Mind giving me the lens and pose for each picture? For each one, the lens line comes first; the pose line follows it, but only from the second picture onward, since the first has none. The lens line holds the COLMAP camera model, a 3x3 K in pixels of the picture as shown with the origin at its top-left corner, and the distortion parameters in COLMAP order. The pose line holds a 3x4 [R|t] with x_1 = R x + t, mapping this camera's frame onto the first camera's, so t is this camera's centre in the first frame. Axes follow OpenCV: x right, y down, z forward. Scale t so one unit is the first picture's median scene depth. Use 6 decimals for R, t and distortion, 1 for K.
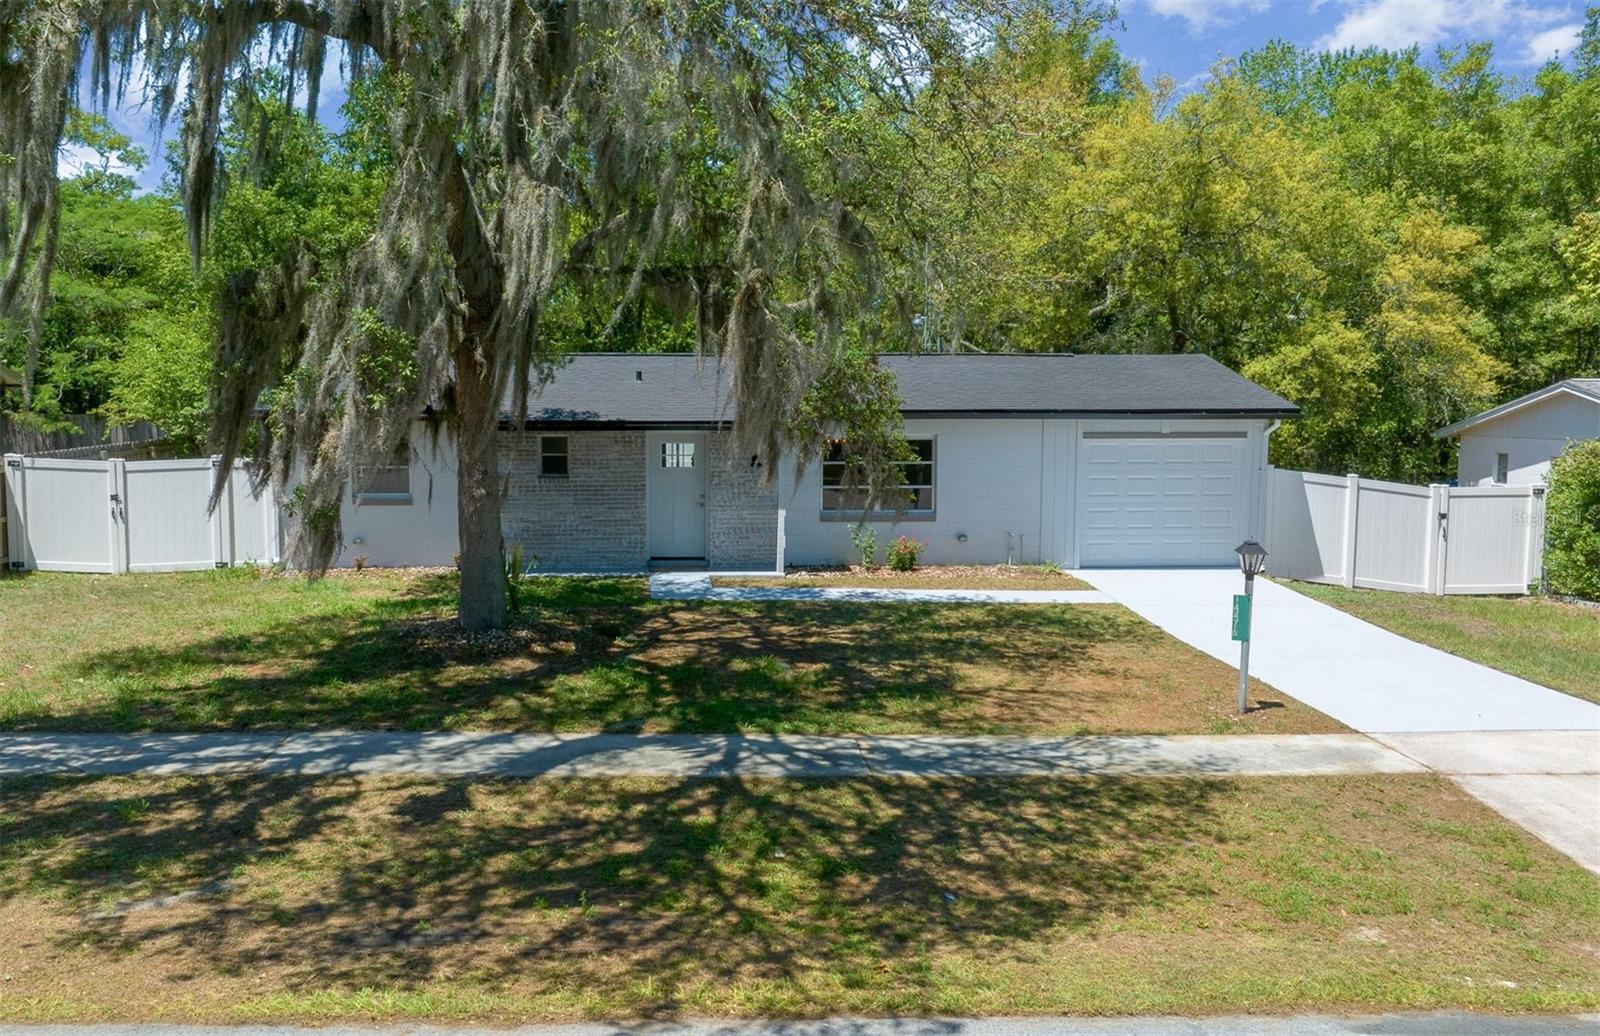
lens RADIAL K [[1306.7, 0, 695.8], [0, 1306.7, 514.0], [0, 0, 1]] dist [-0.015456, -0.003221]
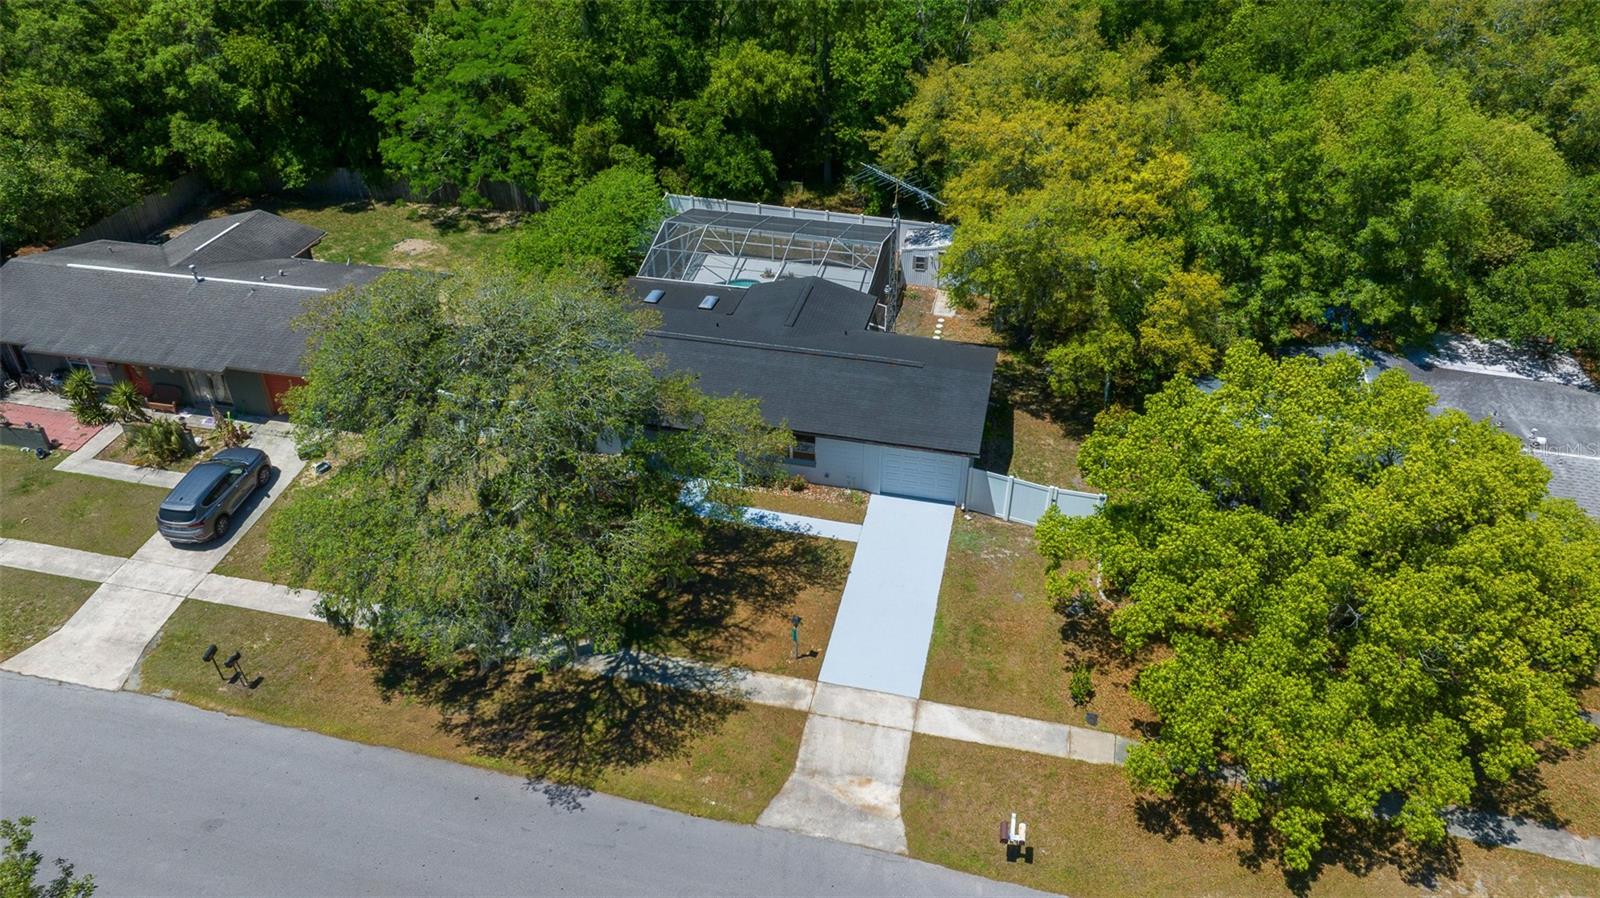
lens RADIAL K [[1124.1, 0, 796.3], [0, 1124.1, 446.3], [0, 0, 1]] dist [-0.010420, -0.003623]
pose [[0.965827, 0.150259, -0.211190, 1.107328], [-0.030183, 0.874470, 0.484139, -1.925745], [0.257426, -0.461220, 0.849122, -1.250324]]
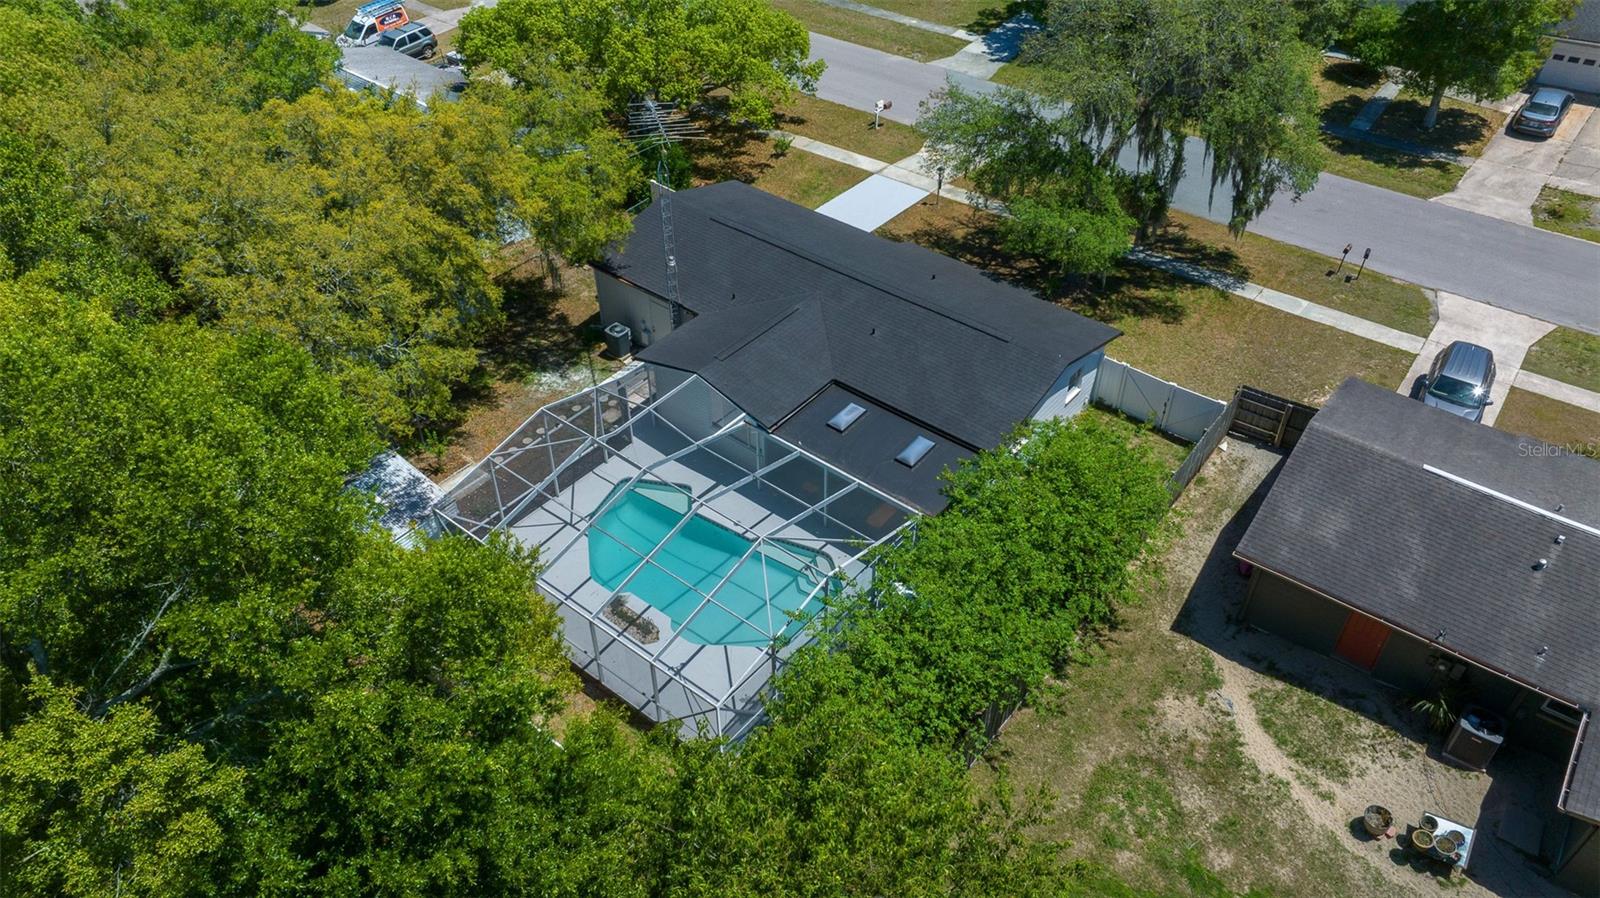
lens RADIAL K [[1106.0, 0, 800.0], [0, 1106.0, 449.0], [0, 0, 1]] dist [-0.006067, 0.001420]
pose [[-0.756435, -0.420144, 0.501284, -1.774294], [0.069503, 0.710436, 0.700321, -2.336309], [-0.650366, 0.564588, -0.508197, 4.493841]]
